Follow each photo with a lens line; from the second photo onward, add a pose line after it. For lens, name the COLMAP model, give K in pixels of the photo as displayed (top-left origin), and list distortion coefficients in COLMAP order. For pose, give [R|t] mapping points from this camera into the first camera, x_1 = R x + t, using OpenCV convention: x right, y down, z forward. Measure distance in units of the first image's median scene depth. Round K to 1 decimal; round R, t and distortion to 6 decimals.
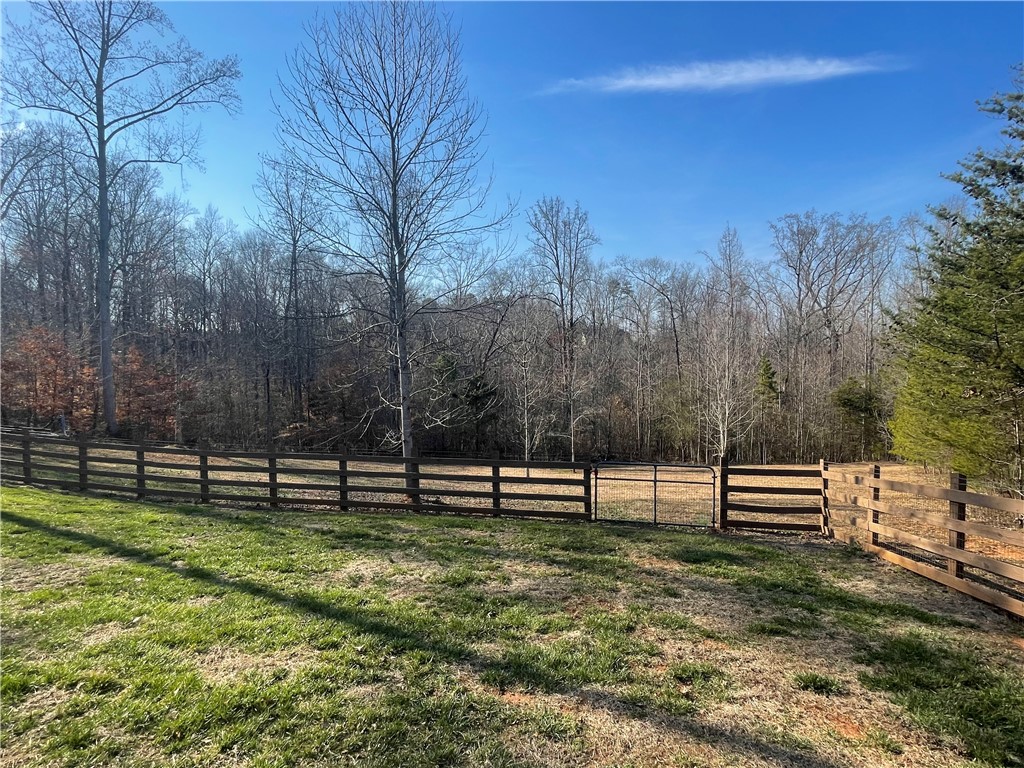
lens RADIAL K [[506.2, 0, 512.0], [0, 506.2, 384.0], [0, 0, 1]] dist [0.000069, 0.000064]
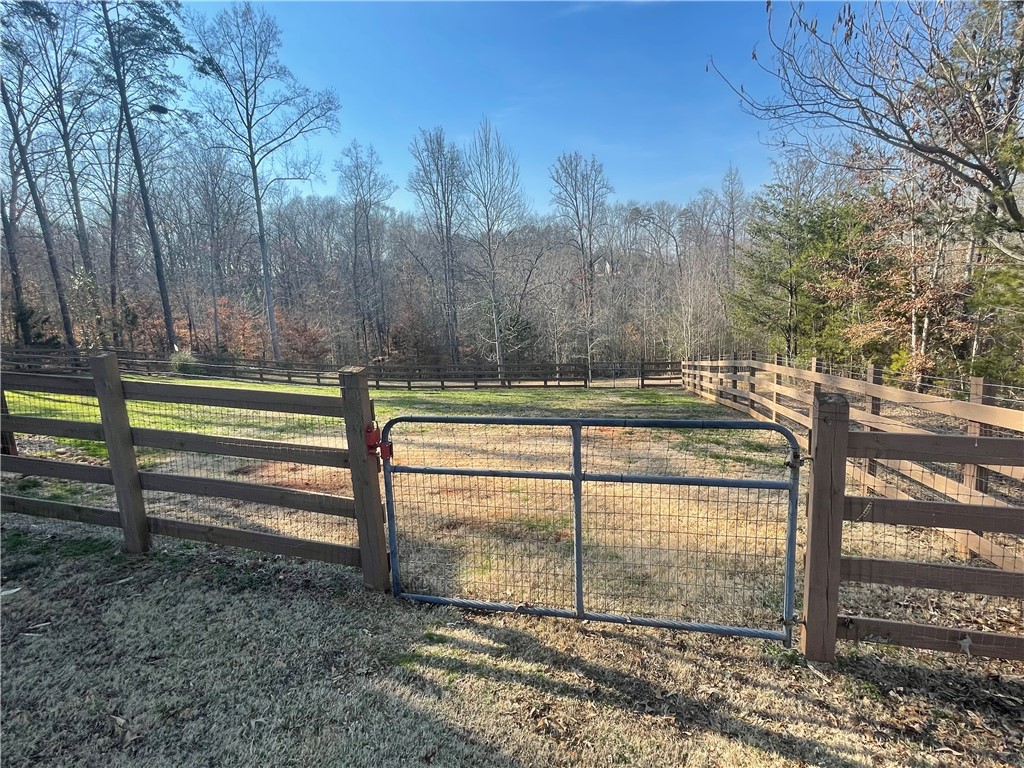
lens RADIAL K [[506.2, 0, 512.0], [0, 506.2, 384.0], [0, 0, 1]] dist [0.000069, 0.000064]
pose [[0.997704, -0.038073, -0.056009, -0.010413], [0.045596, 0.989124, 0.139838, -0.016421], [0.050076, -0.142071, 0.988589, -0.223538]]
